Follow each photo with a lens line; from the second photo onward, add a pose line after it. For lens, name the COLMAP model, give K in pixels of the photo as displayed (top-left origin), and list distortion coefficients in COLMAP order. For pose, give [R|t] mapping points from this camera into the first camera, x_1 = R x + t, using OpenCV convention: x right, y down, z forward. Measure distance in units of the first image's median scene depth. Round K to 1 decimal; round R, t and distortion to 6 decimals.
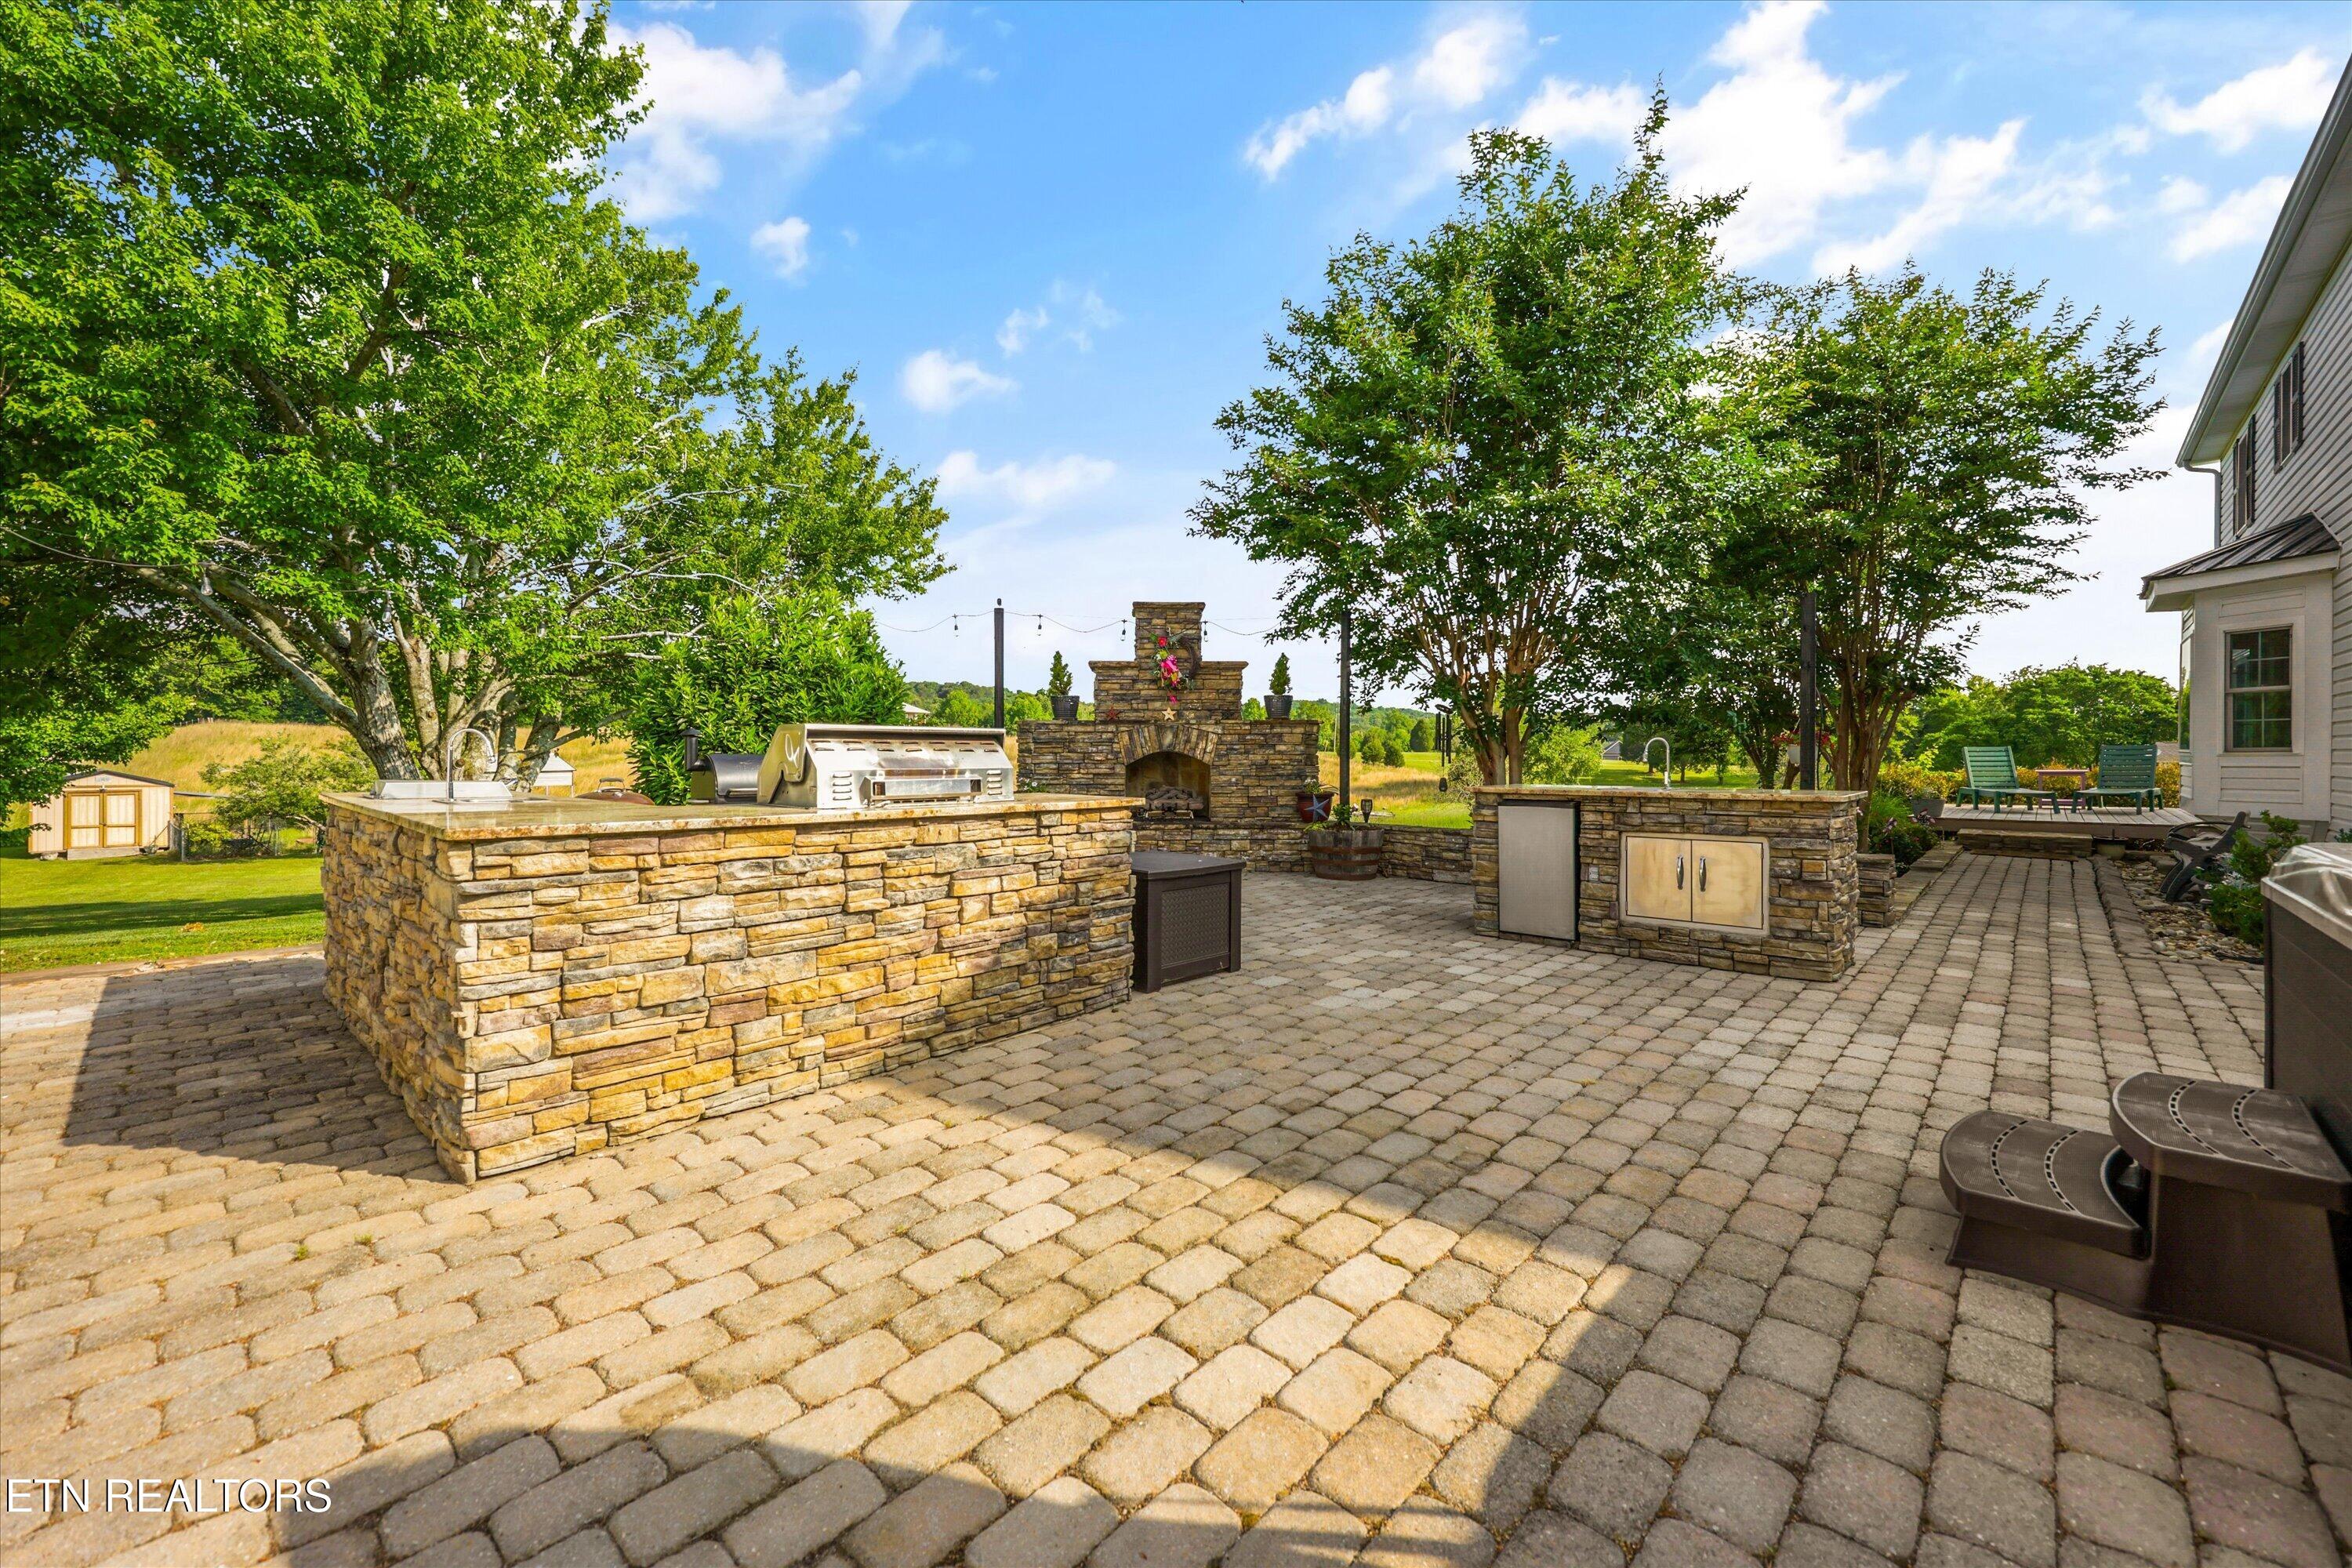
lens RADIAL K [[961.8, 0, 1177.2], [0, 961.8, 767.8], [0, 0, 1]] dist [0.001002, 0.000399]
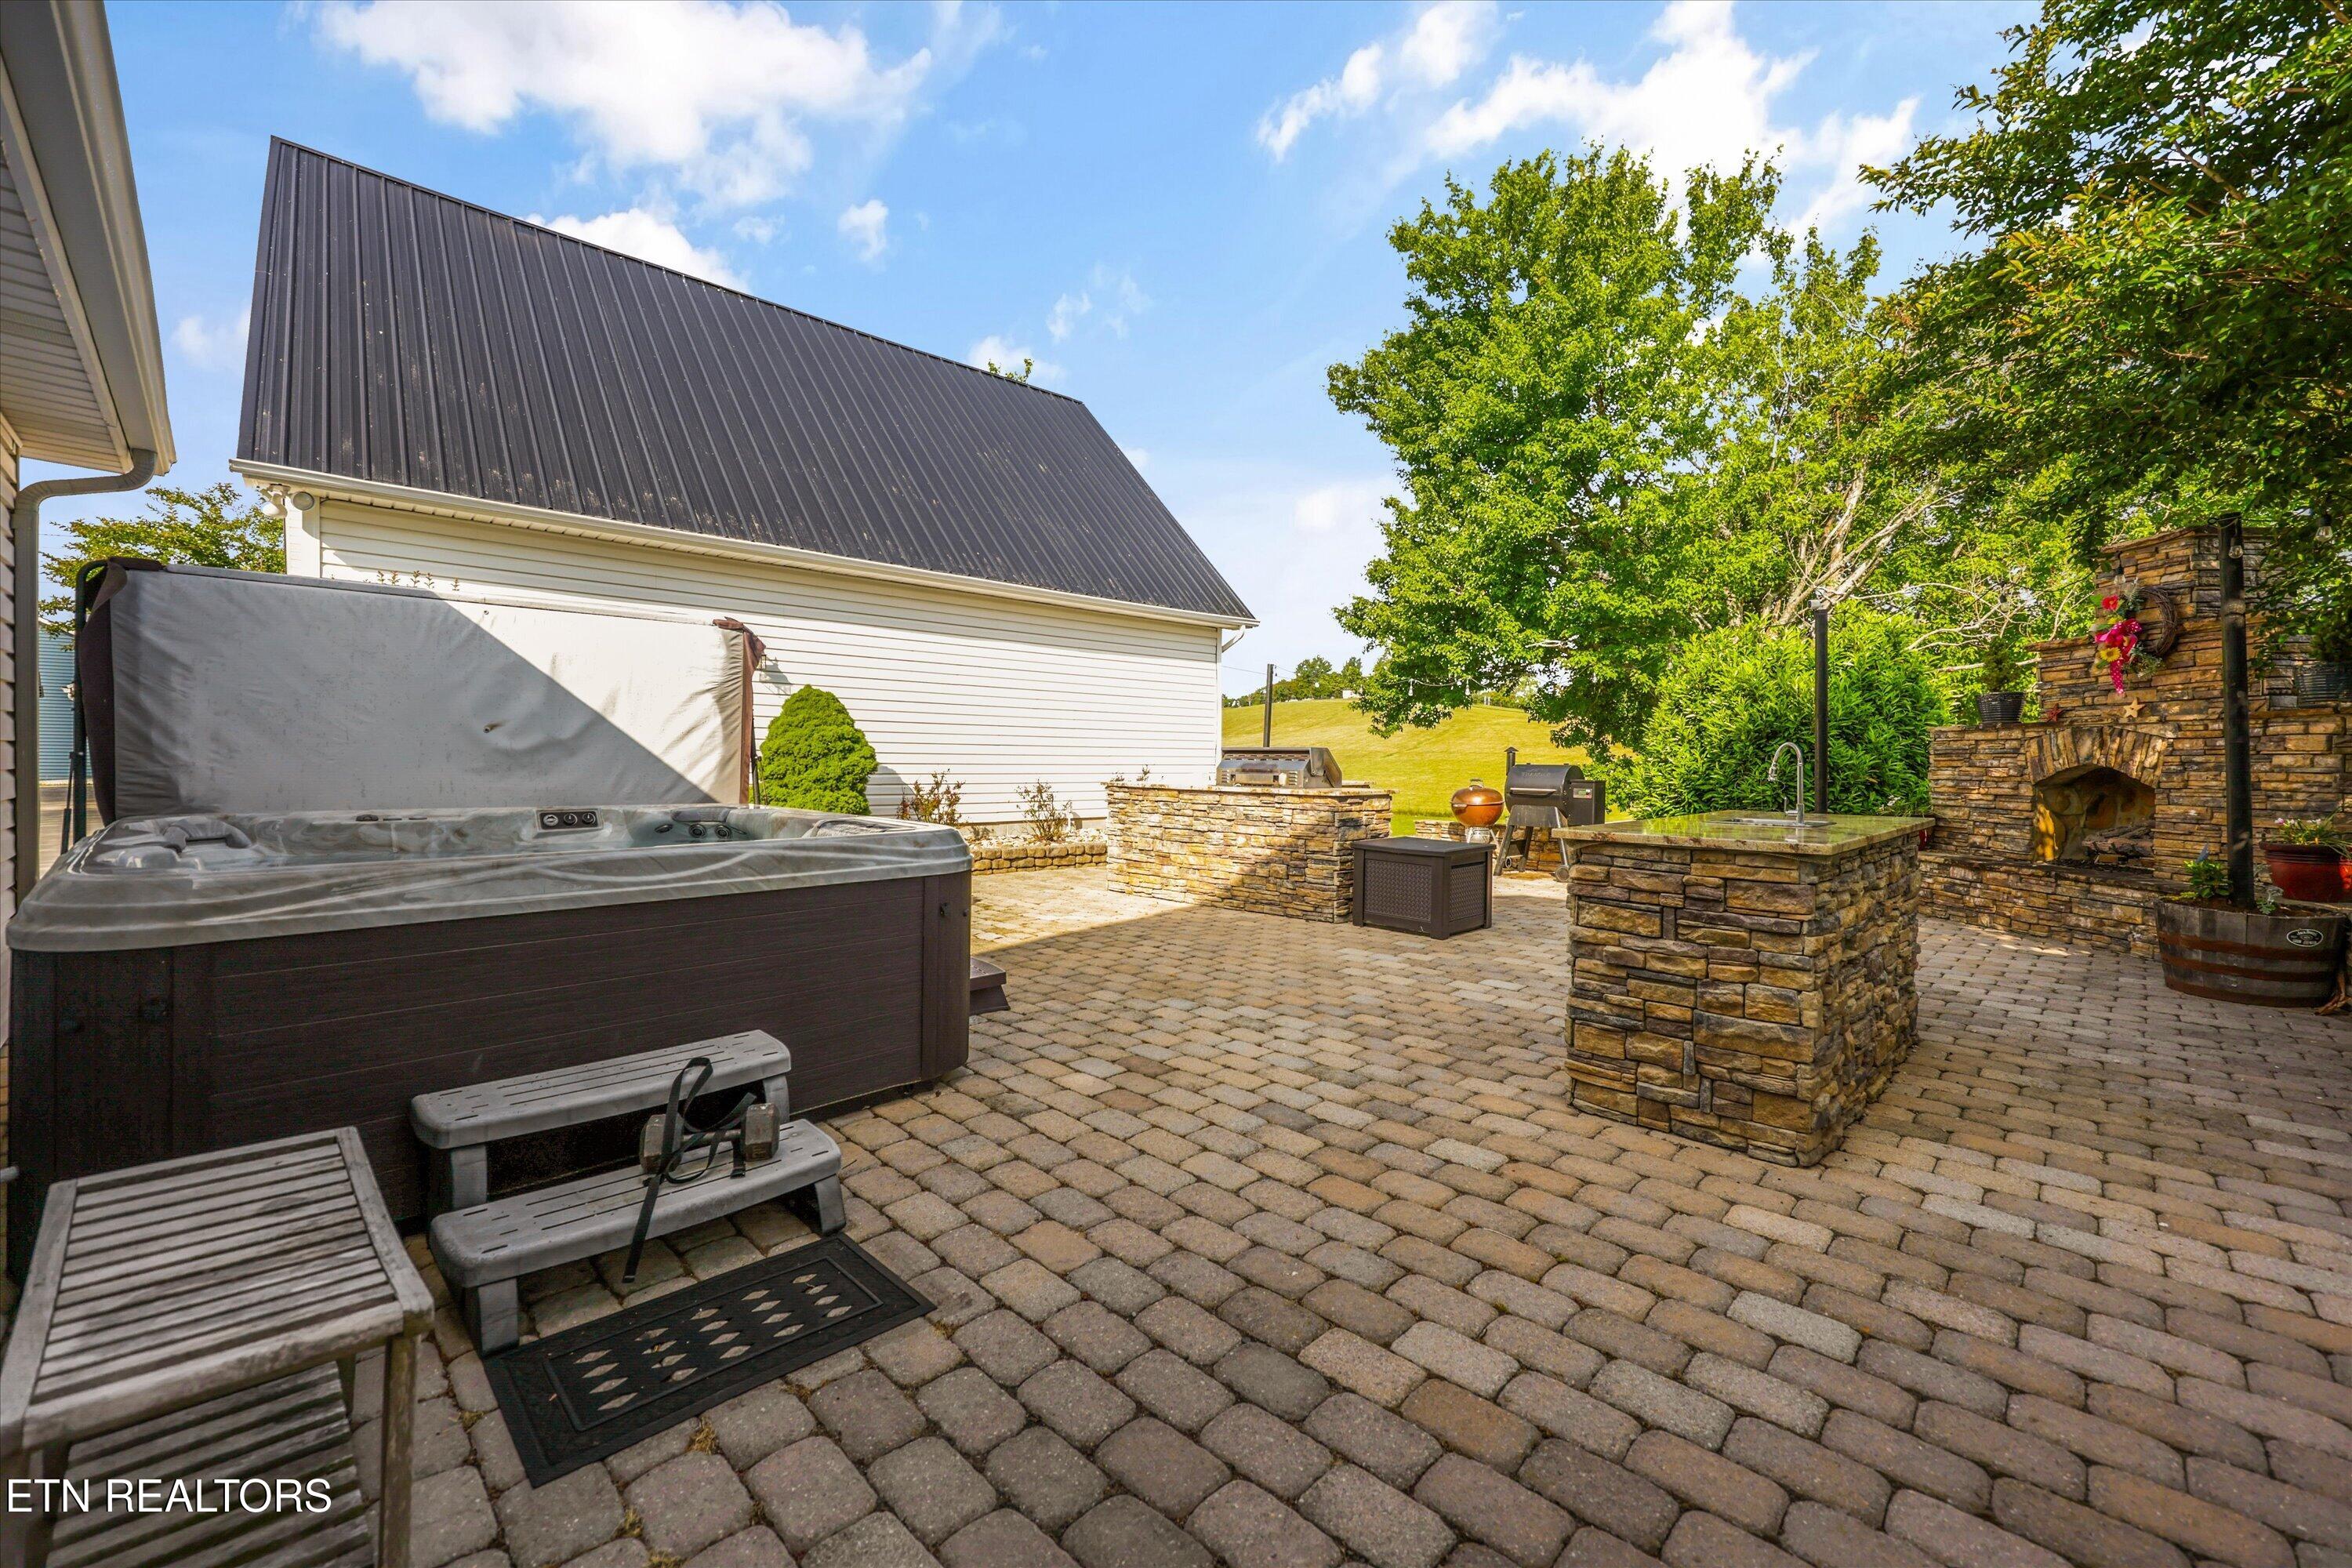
lens RADIAL K [[961.8, 0, 1177.2], [0, 961.8, 769.7], [0, 0, 1]] dist [0.001002, 0.000399]
pose [[-0.054461, 0.009101, -0.998474, 1.600643], [-0.024439, 0.999647, 0.010445, -0.012894], [0.998217, 0.024970, -0.054219, 0.890035]]
